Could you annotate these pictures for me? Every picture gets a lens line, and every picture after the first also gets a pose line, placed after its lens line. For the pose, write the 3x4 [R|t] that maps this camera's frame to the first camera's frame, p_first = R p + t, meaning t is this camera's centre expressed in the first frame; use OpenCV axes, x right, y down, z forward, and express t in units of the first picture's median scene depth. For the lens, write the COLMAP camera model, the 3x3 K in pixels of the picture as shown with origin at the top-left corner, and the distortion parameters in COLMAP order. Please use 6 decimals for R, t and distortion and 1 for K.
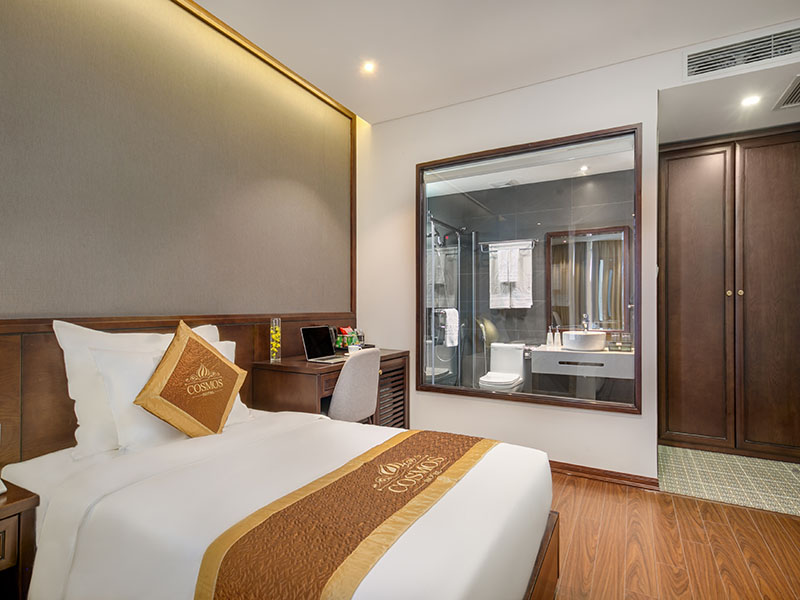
lens RADIAL K [[413.8, 0, 400.0], [0, 413.8, 300.0], [0, 0, 1]] dist [0.023268, 0.000027]
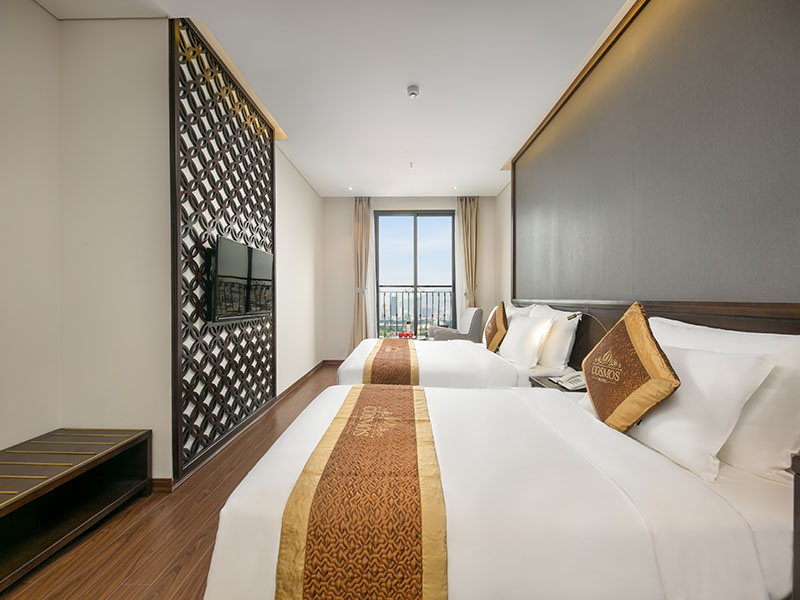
lens RADIAL K [[310.5, 0, 400.0], [0, 310.5, 300.0], [0, 0, 1]] dist [-0.000592, -0.000258]
pose [[-0.874547, 0.004703, -0.484917, 0.200408], [0.003786, 0.999989, 0.002870, 0.020710], [0.484925, 0.000674, -0.874555, 0.912413]]
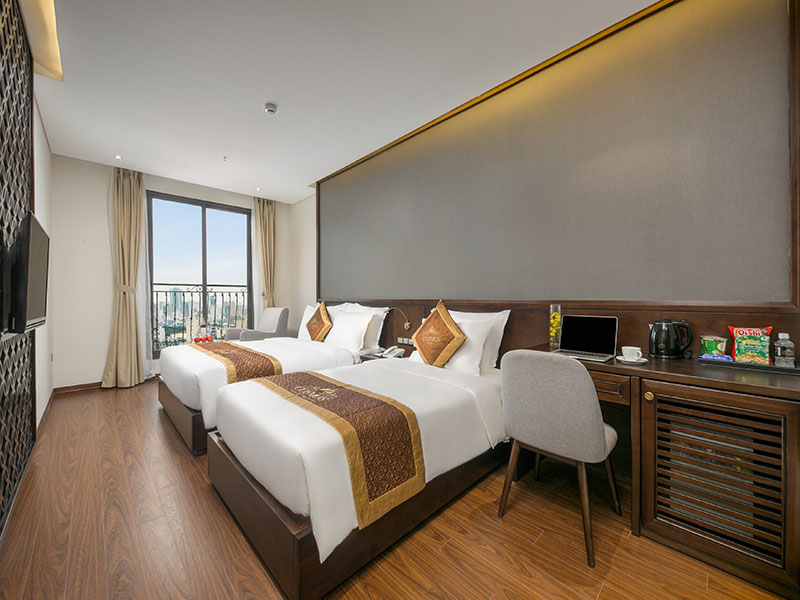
lens RADIAL K [[310.5, 0, 400.0], [0, 310.5, 300.0], [0, 0, 1]] dist [-0.000592, -0.000258]
pose [[-0.282401, 0.010289, -0.959241, 0.535575], [0.010025, 0.999920, 0.007774, 0.021134], [0.959244, -0.007421, -0.282481, 0.810475]]
